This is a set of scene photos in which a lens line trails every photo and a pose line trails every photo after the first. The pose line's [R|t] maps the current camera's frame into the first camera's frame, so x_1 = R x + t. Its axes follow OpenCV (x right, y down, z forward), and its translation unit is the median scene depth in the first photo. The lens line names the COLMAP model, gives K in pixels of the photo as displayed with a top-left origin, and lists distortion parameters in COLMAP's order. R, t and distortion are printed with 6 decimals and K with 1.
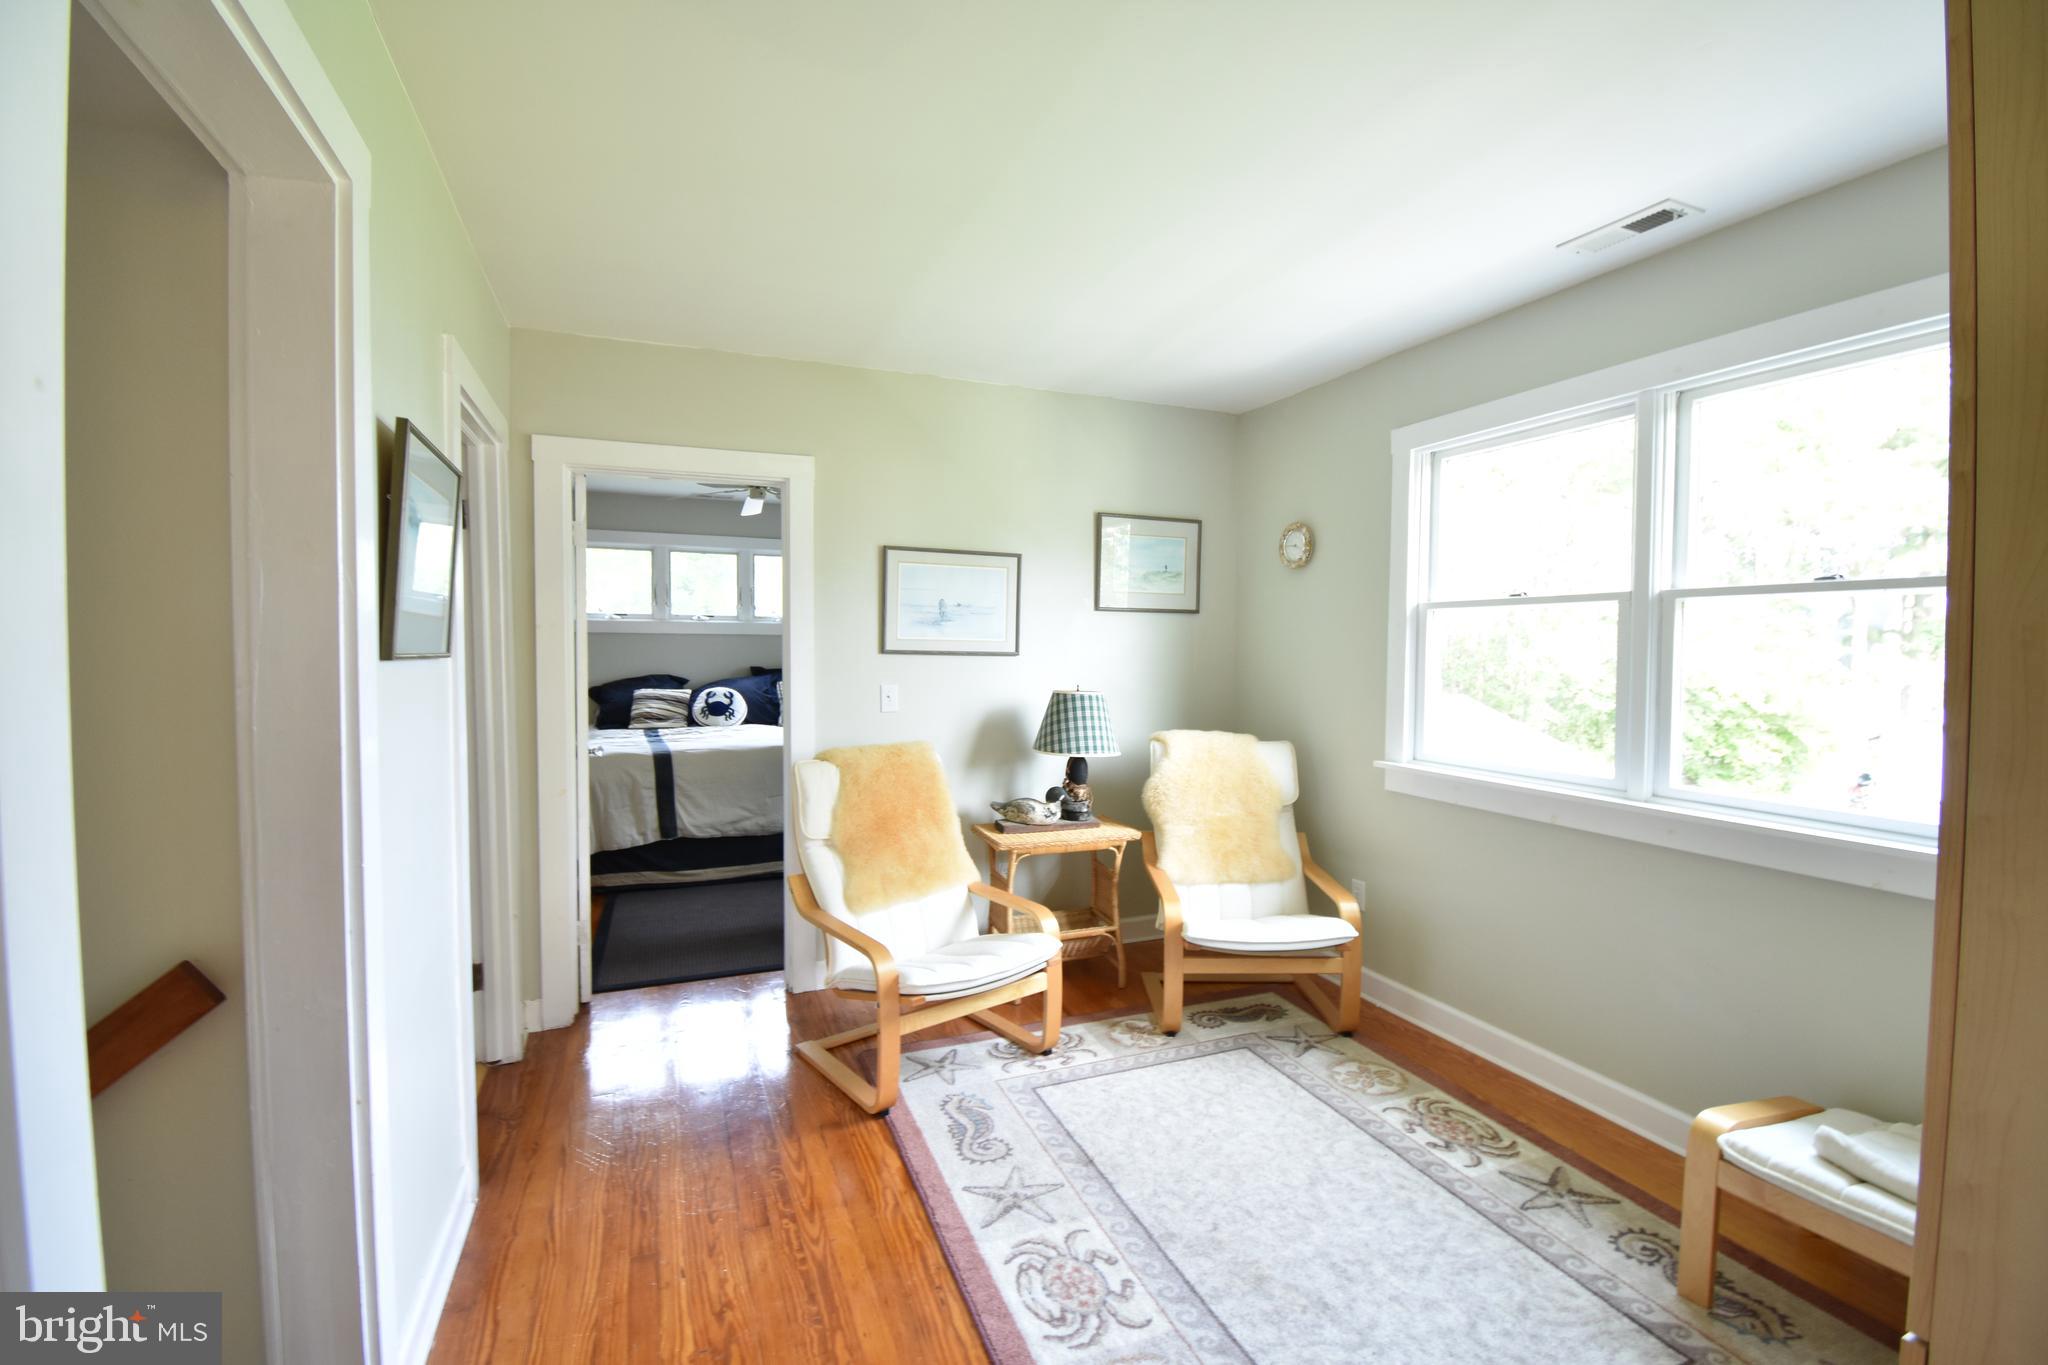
lens RADIAL K [[903.8, 0, 1031.8], [0, 903.8, 667.1], [0, 0, 1]] dist [0.025980, -0.029109]
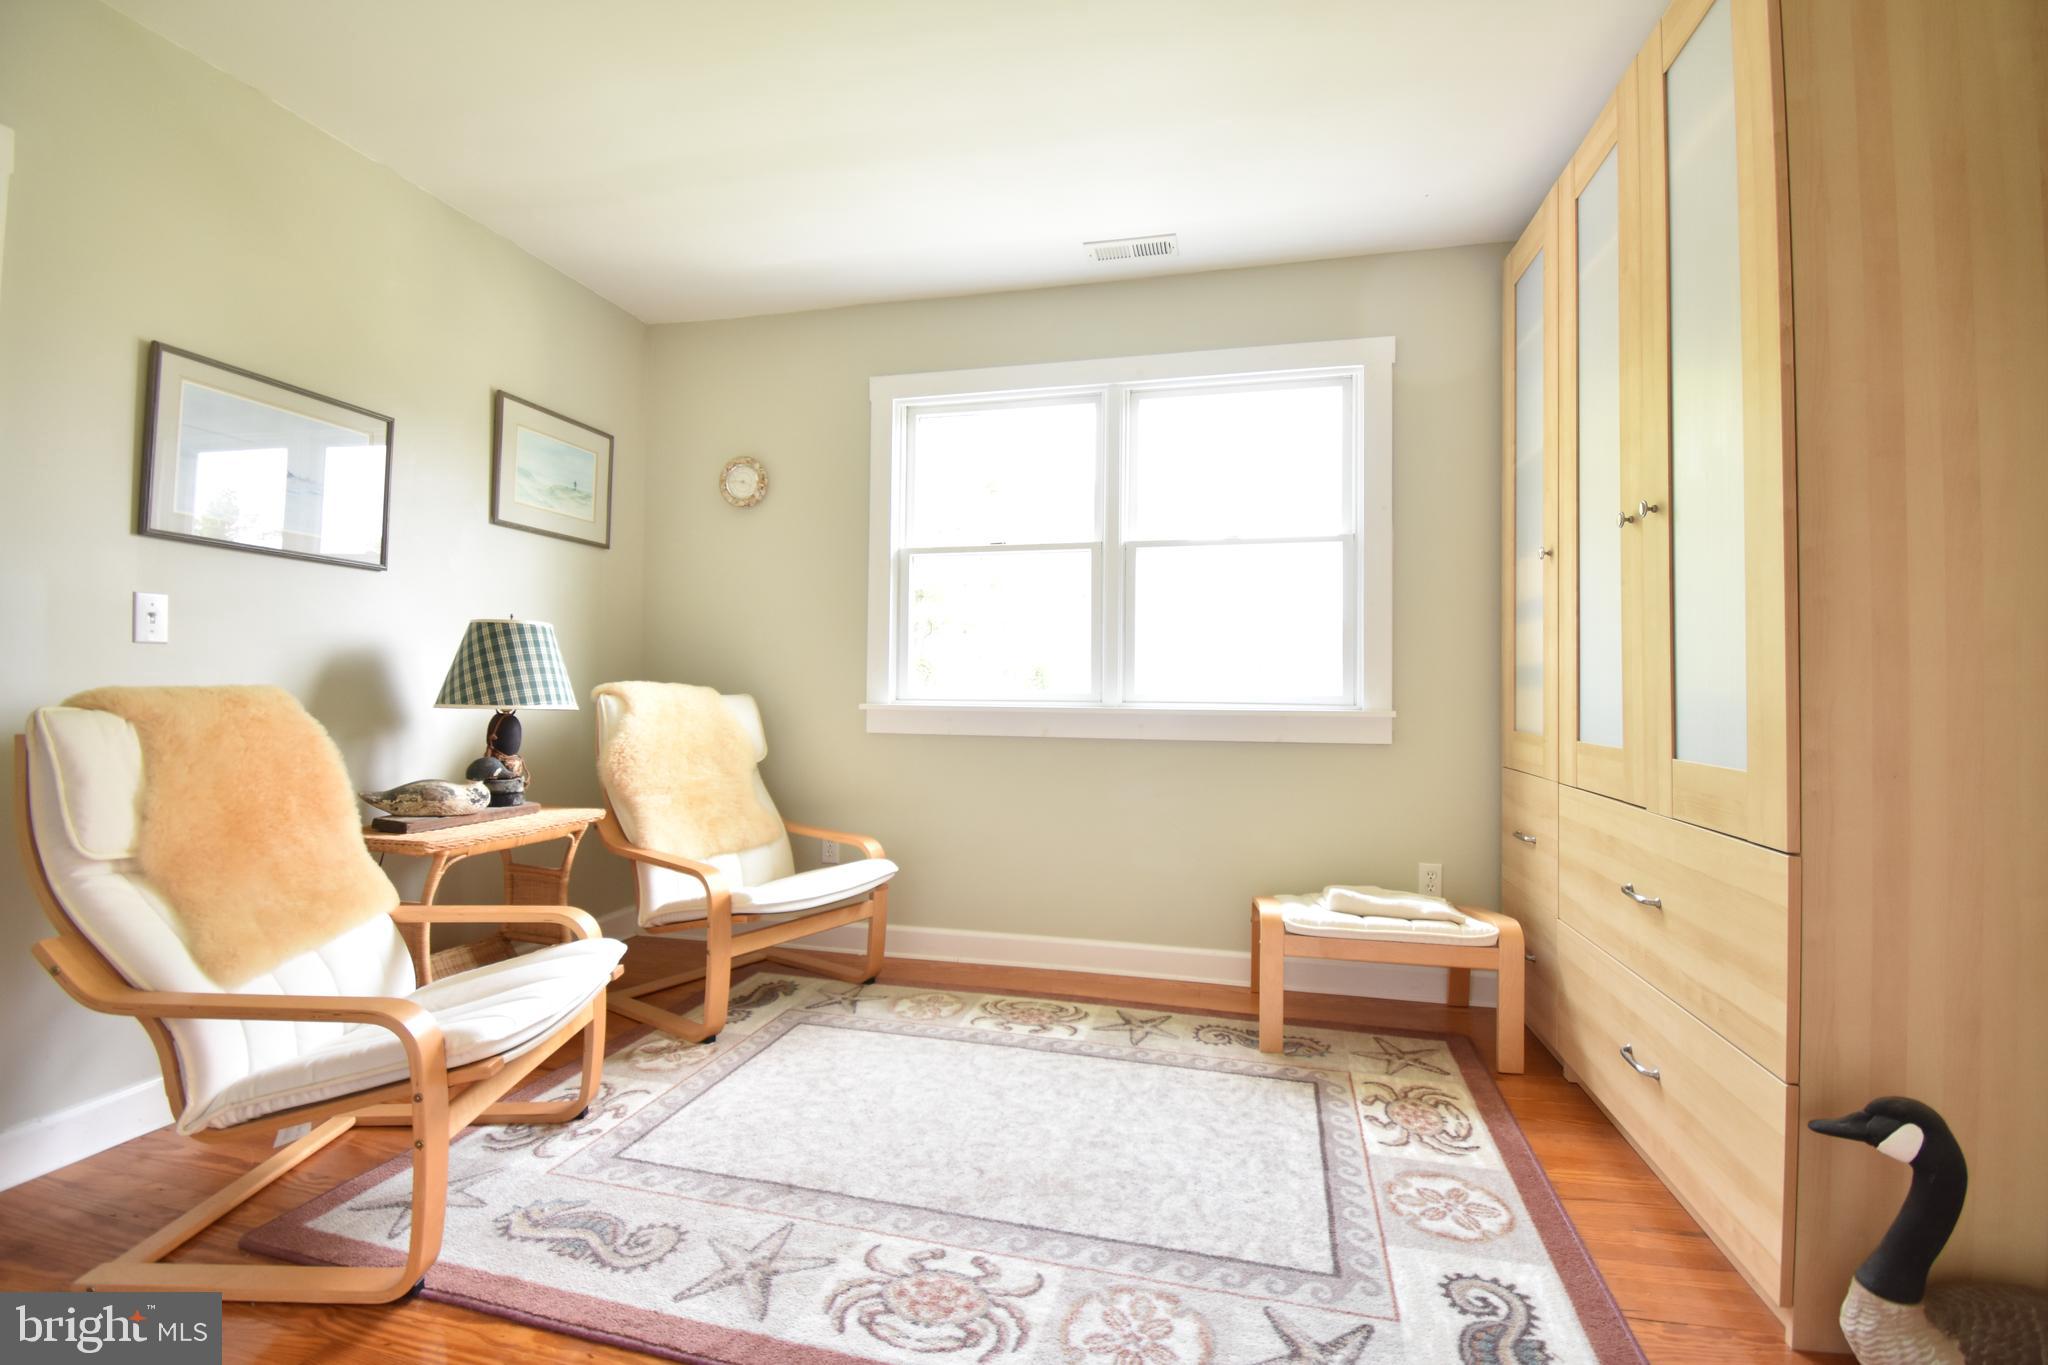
lens RADIAL K [[903.8, 0, 1031.8], [0, 903.8, 667.1], [0, 0, 1]] dist [0.025980, -0.029109]
pose [[0.589542, 0.016434, 0.807570, -0.332893], [0.016848, 0.999325, -0.032636, 0.106815], [-0.807562, 0.032846, 0.588868, 0.288224]]
